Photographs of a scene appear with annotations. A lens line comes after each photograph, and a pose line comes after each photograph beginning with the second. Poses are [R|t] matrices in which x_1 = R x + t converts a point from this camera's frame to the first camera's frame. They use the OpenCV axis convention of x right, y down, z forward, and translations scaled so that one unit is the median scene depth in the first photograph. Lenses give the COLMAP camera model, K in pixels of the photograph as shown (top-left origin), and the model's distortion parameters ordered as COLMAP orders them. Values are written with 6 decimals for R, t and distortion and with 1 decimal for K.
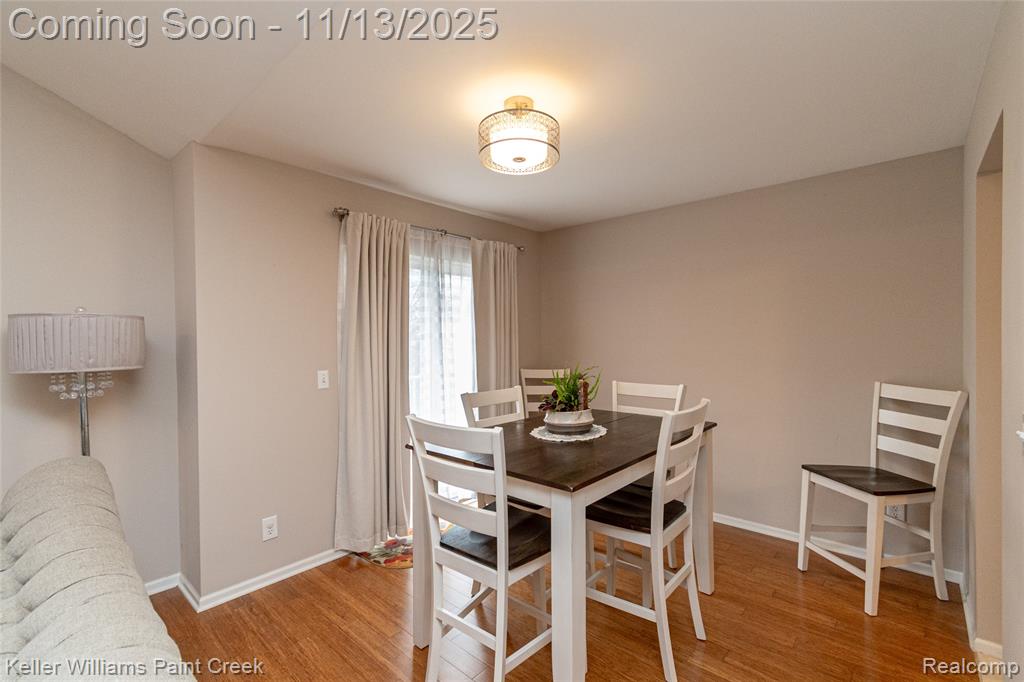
lens RADIAL K [[465.3, 0, 513.6], [0, 465.3, 338.3], [0, 0, 1]] dist [0.008991, -0.002436]
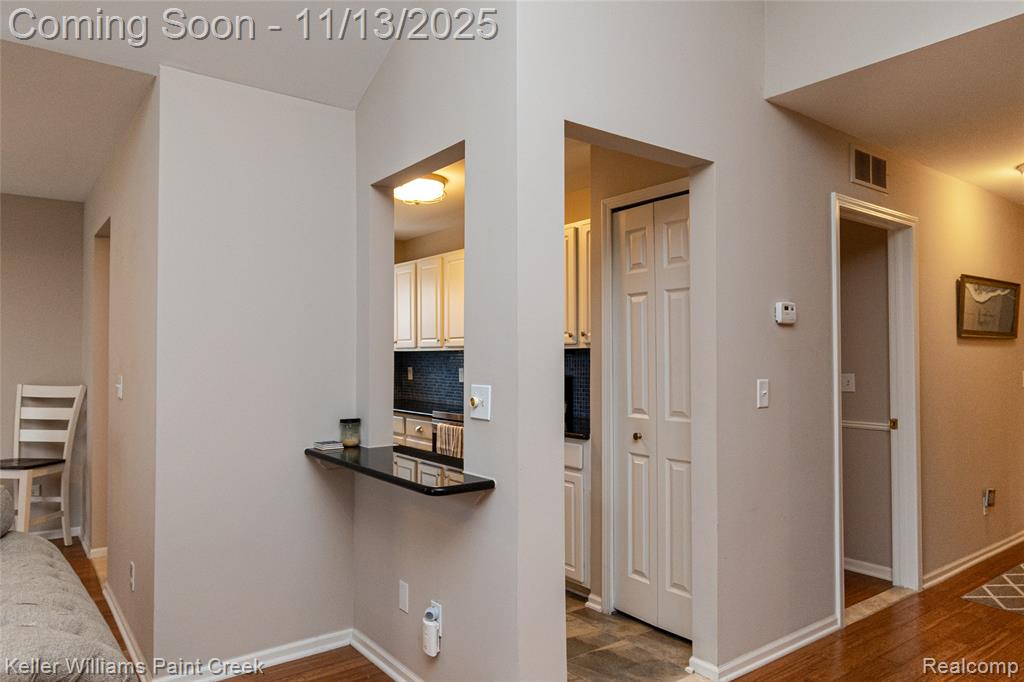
lens RADIAL K [[625.8, 0, 510.2], [0, 625.8, 347.6], [0, 0, 1]] dist [-0.022405, -0.000189]
pose [[0.192266, 0.023544, 0.981060, -0.542307], [0.005820, 0.999667, -0.025132, 0.056833], [-0.981326, 0.010542, 0.192065, -0.536023]]
